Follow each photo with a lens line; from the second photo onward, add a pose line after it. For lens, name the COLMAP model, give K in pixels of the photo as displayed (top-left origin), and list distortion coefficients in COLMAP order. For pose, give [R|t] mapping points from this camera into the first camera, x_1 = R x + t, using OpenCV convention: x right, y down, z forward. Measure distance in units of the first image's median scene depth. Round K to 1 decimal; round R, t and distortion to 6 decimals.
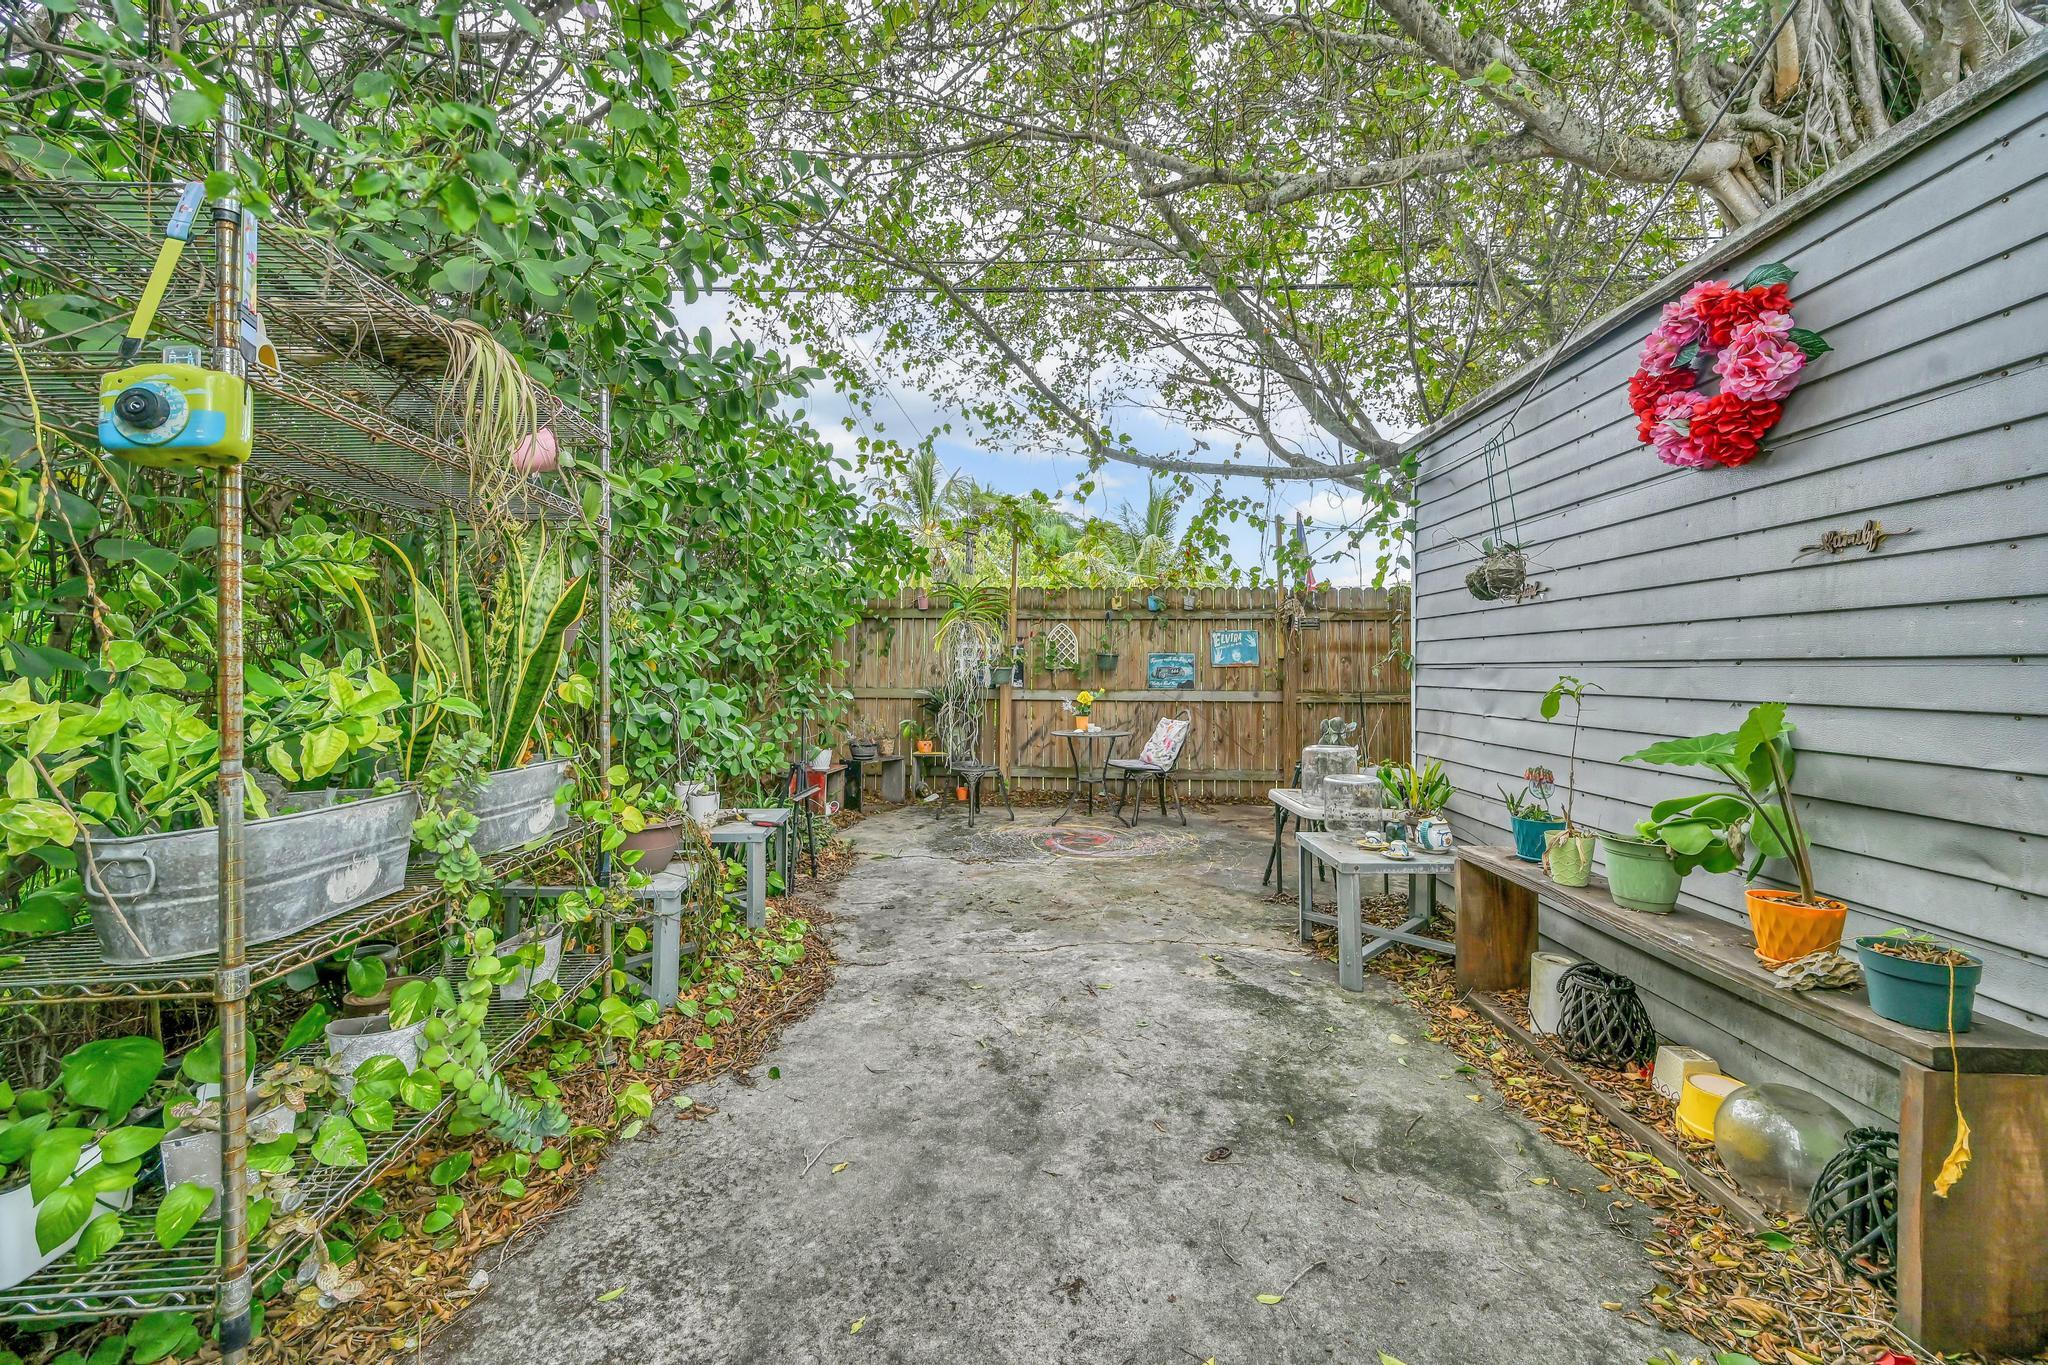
lens RADIAL K [[801.4, 0, 1021.4], [0, 801.4, 686.4], [0, 0, 1]] dist [0.000021, 0.000070]
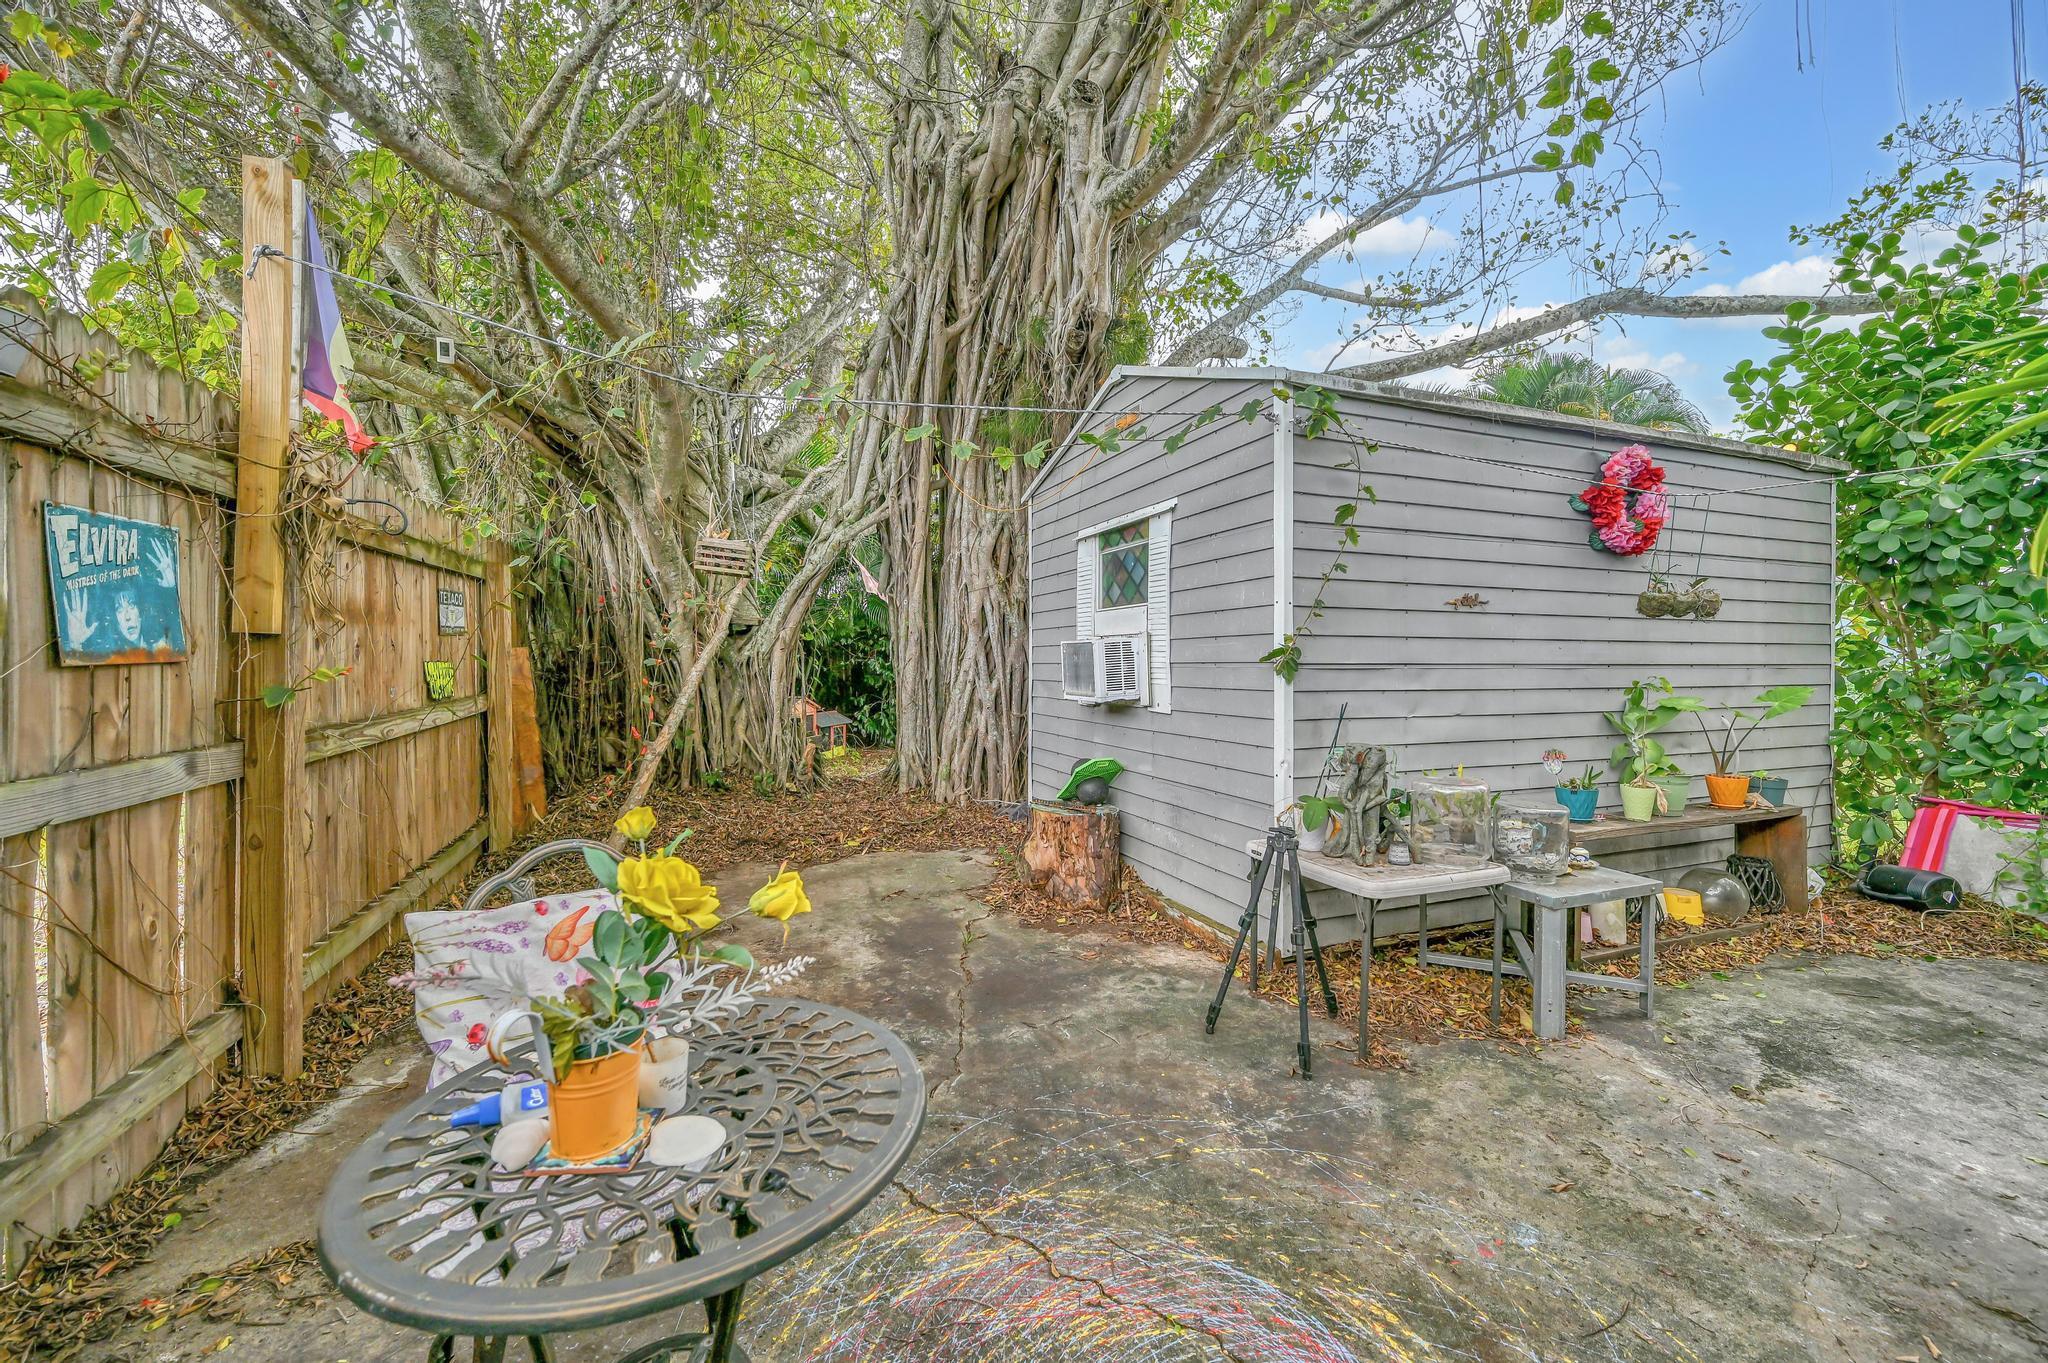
lens RADIAL K [[801.4, 0, 1021.4], [0, 801.4, 685.4], [0, 0, 1]] dist [0.000021, 0.000070]
pose [[-0.392969, -0.019319, 0.919349, -0.164629], [0.016427, 0.999472, 0.028024, -0.049963], [-0.919405, 0.026114, -0.392444, 2.095430]]
